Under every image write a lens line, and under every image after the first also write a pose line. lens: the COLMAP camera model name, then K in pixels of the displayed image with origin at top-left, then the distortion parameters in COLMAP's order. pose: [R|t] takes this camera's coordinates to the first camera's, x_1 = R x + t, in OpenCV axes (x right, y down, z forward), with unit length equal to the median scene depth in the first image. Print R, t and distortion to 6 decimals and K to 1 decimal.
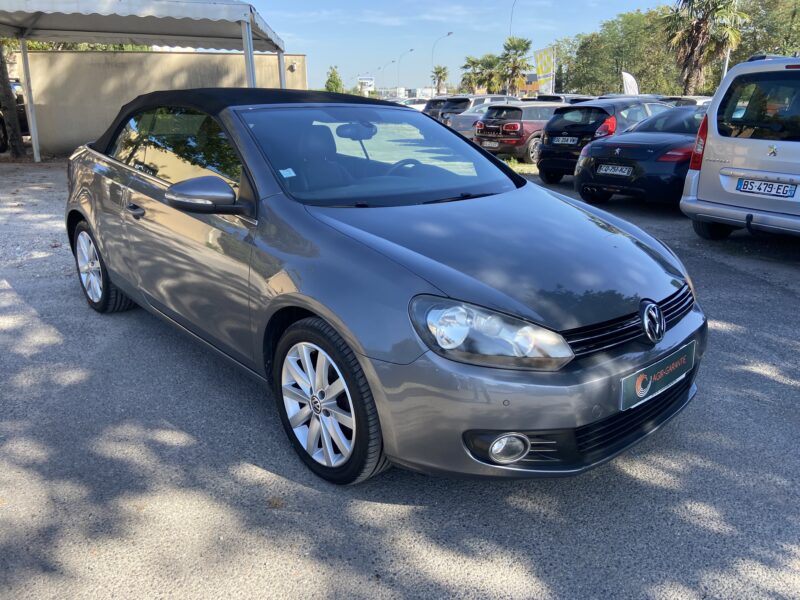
lens RADIAL K [[595.6, 0, 406.7], [0, 595.6, 304.5], [0, 0, 1]] dist [0.117562, -0.145627]
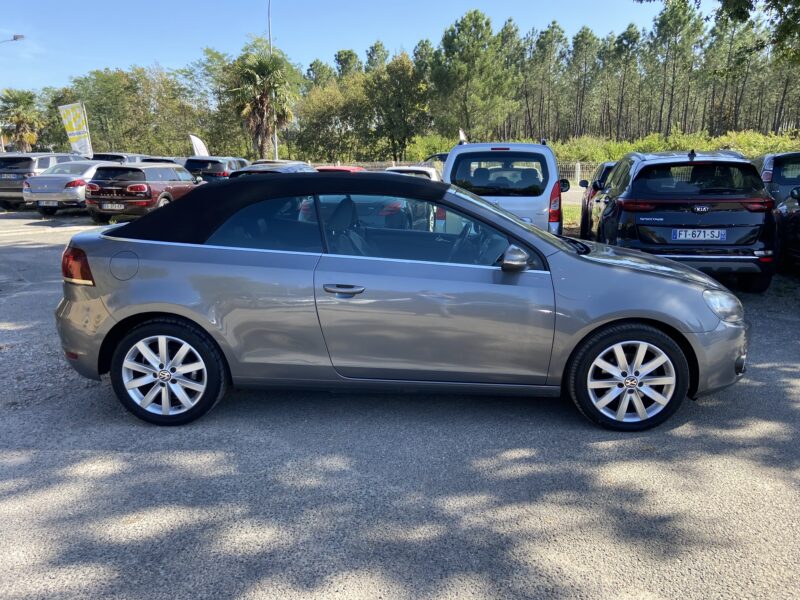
lens RADIAL K [[595.6, 0, 406.7], [0, 595.6, 304.5], [0, 0, 1]] dist [0.117562, -0.145627]
pose [[0.707266, -0.166932, 0.686956, -0.186192], [0.224846, 0.974380, 0.005284, -0.018811], [-0.670238, 0.150722, 0.726680, 0.029764]]
